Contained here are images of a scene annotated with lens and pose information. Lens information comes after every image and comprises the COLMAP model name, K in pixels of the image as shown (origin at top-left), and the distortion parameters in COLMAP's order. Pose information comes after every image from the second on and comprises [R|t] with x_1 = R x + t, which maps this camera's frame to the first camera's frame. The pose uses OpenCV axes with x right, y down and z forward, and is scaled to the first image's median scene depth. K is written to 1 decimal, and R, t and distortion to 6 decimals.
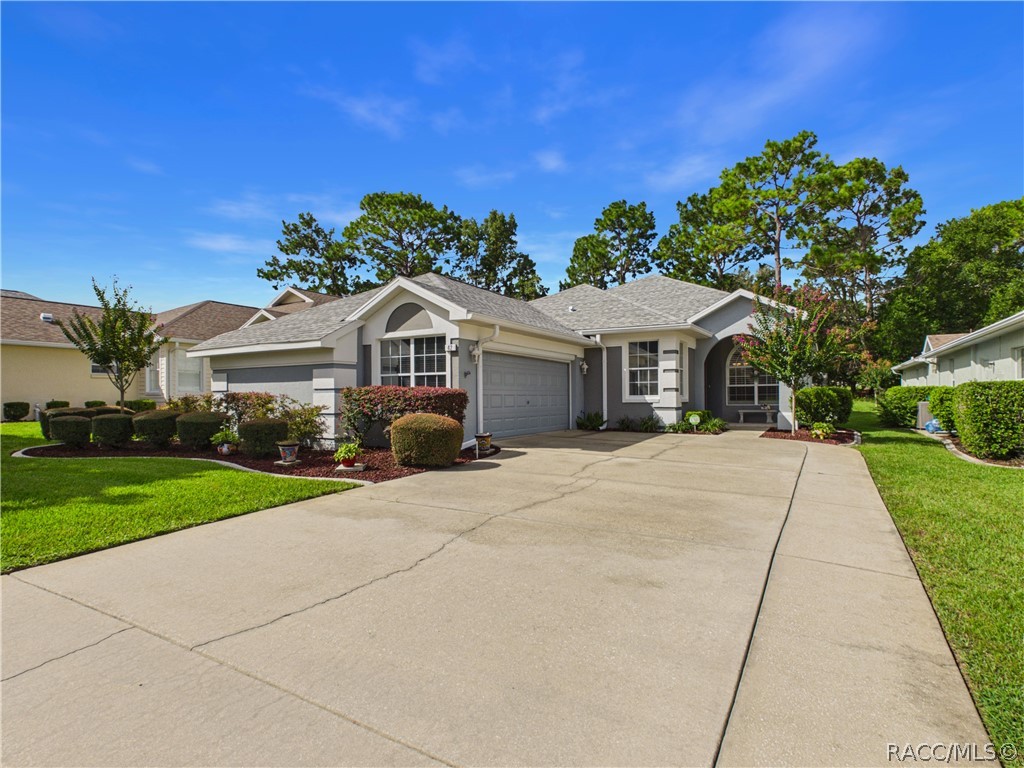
lens RADIAL K [[542.3, 0, 512.0], [0, 542.3, 384.0], [0, 0, 1]] dist [0.004891, 0.001587]
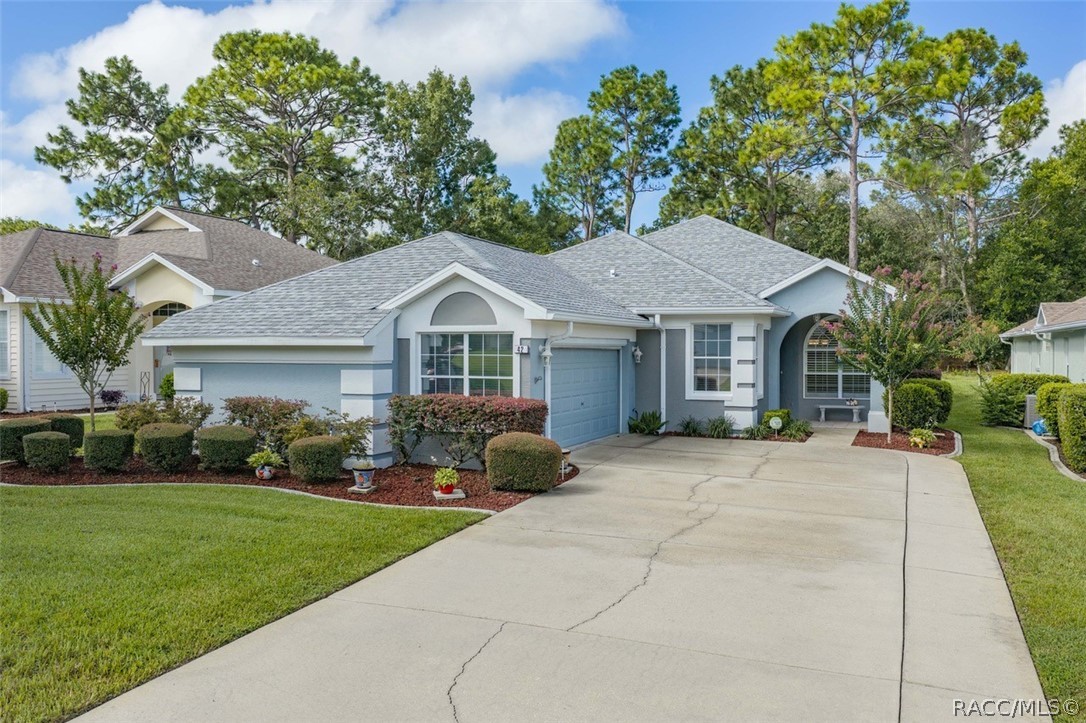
lens RADIAL K [[907.9, 0, 543.3], [0, 907.9, 334.8], [0, 0, 1]] dist [0.016796, -0.014558]
pose [[0.989743, 0.009430, 0.142548, -0.200775], [-0.010839, 0.999900, 0.009107, -0.073269], [-0.142448, -0.010559, 0.989746, -0.299722]]
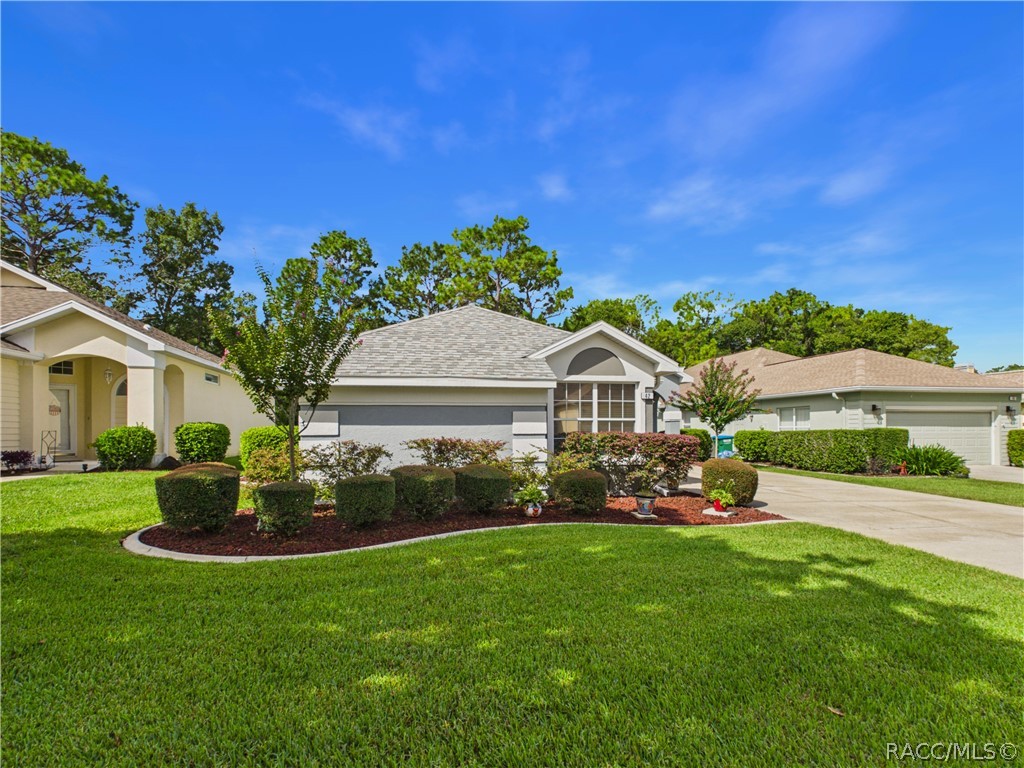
lens RADIAL K [[536.2, 0, 513.7], [0, 536.2, 414.0], [0, 0, 1]] dist [0.001898, -0.000229]
pose [[0.740797, 0.018765, 0.671467, -0.724722], [-0.015624, 0.999821, -0.010703, -0.010619], [-0.671547, -0.002562, 0.740957, 0.278361]]
